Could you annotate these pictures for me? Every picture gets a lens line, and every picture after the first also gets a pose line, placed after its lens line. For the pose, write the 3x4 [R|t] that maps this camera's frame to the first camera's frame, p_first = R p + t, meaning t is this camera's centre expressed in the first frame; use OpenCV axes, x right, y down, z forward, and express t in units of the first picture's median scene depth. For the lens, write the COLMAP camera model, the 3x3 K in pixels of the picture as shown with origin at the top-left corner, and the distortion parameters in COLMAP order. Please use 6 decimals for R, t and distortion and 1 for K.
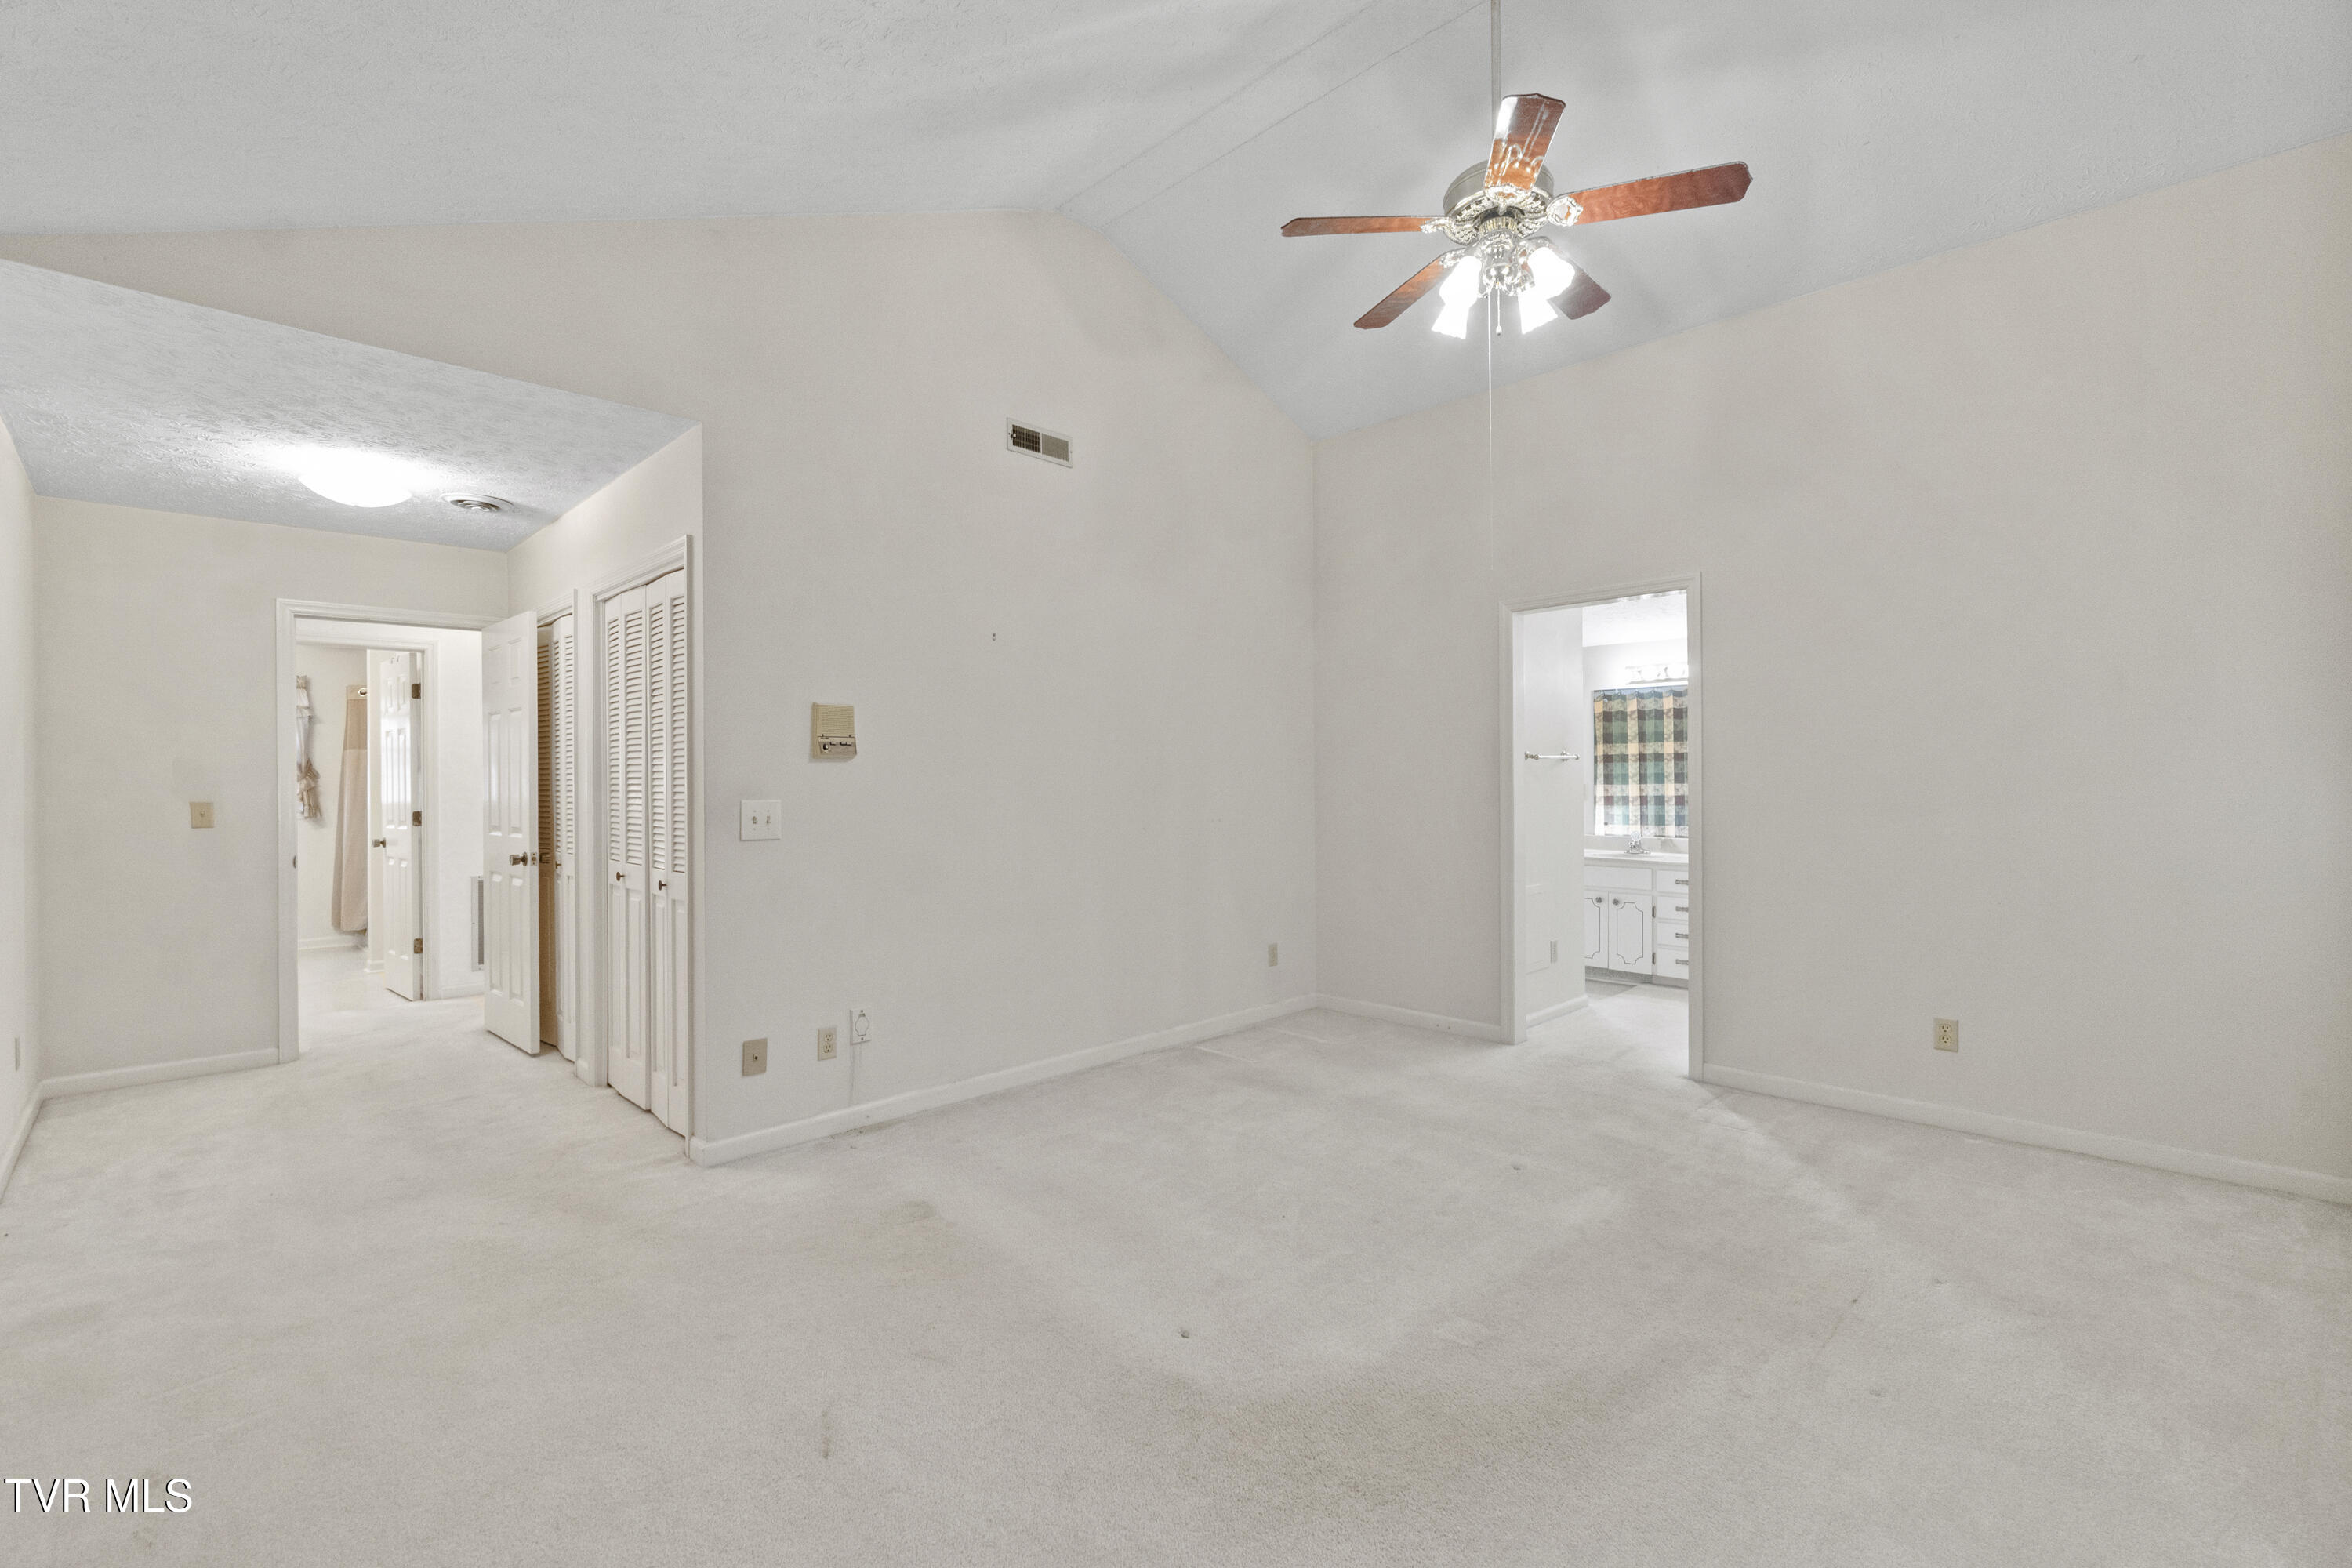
lens RADIAL K [[1008.1, 0, 1188.1], [0, 1008.1, 777.9], [0, 0, 1]] dist [0.010600, 0.000026]
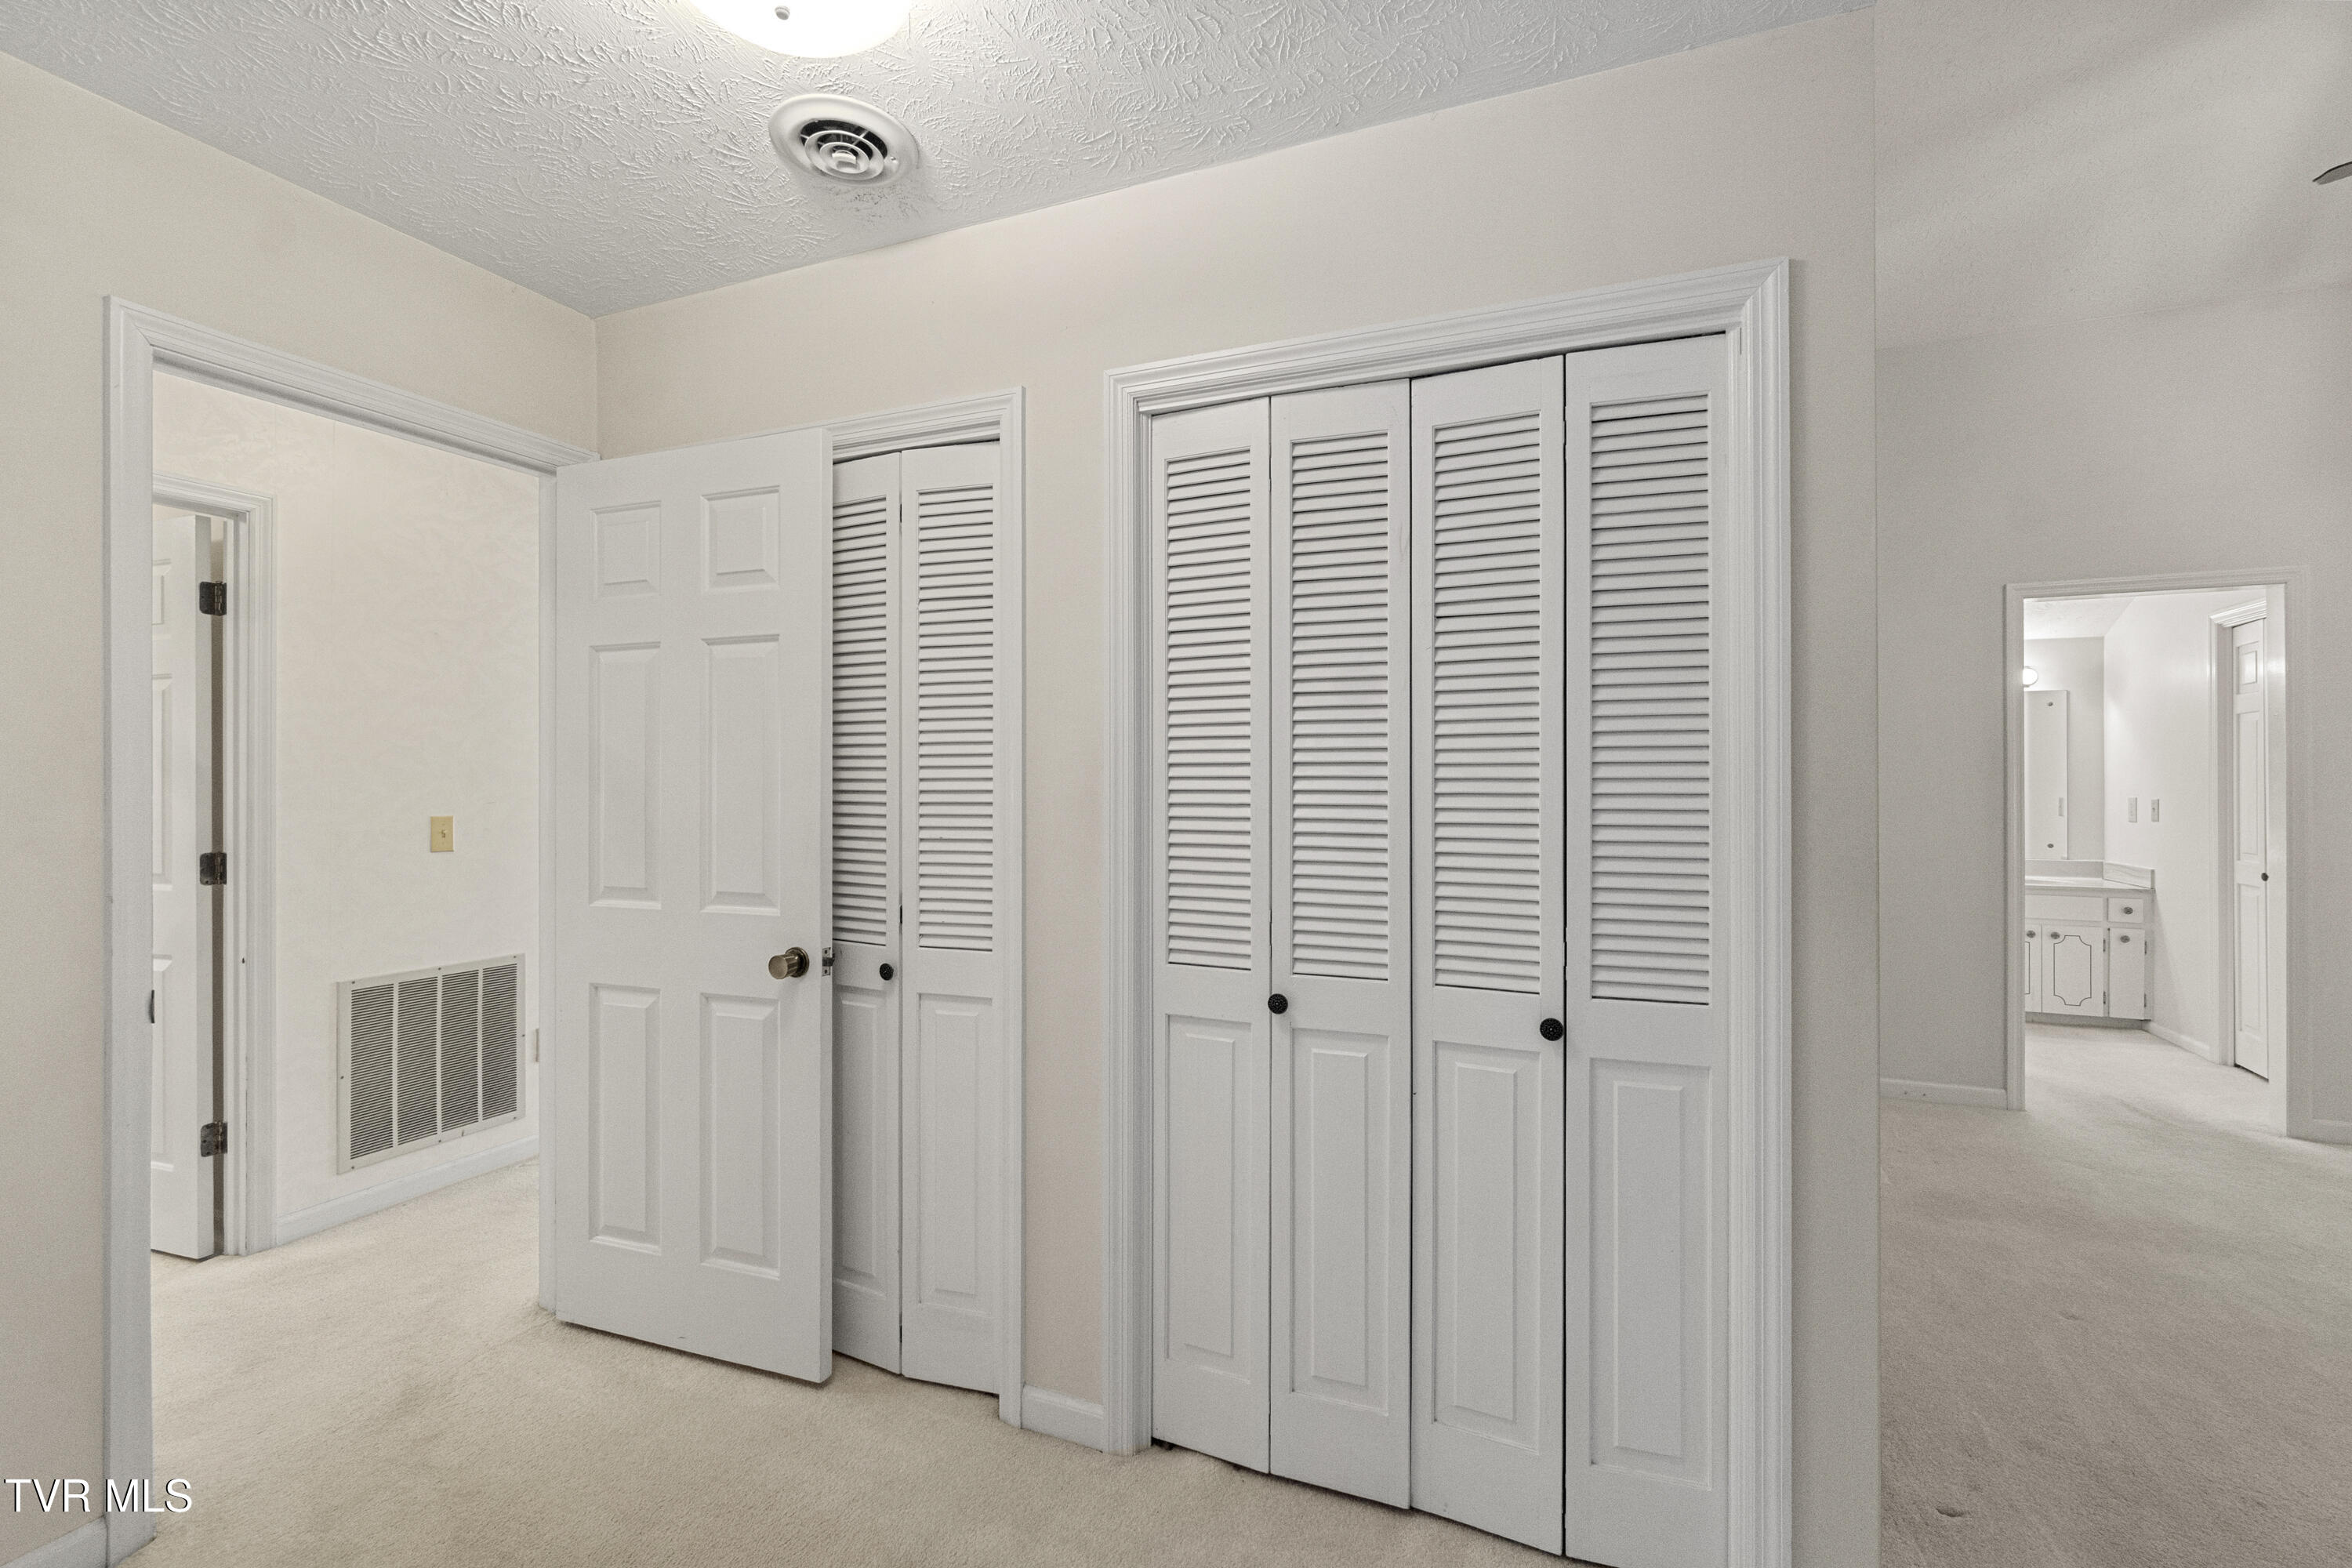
lens RADIAL K [[1041.4, 0, 1168.9], [0, 1041.4, 777.9], [0, 0, 1]] dist [0.000445, 0.000144]
pose [[0.927182, 0.008611, 0.374513, -0.634276], [-0.007072, 0.999960, -0.005484, -0.002672], [-0.374545, 0.002437, 0.927206, 0.463670]]
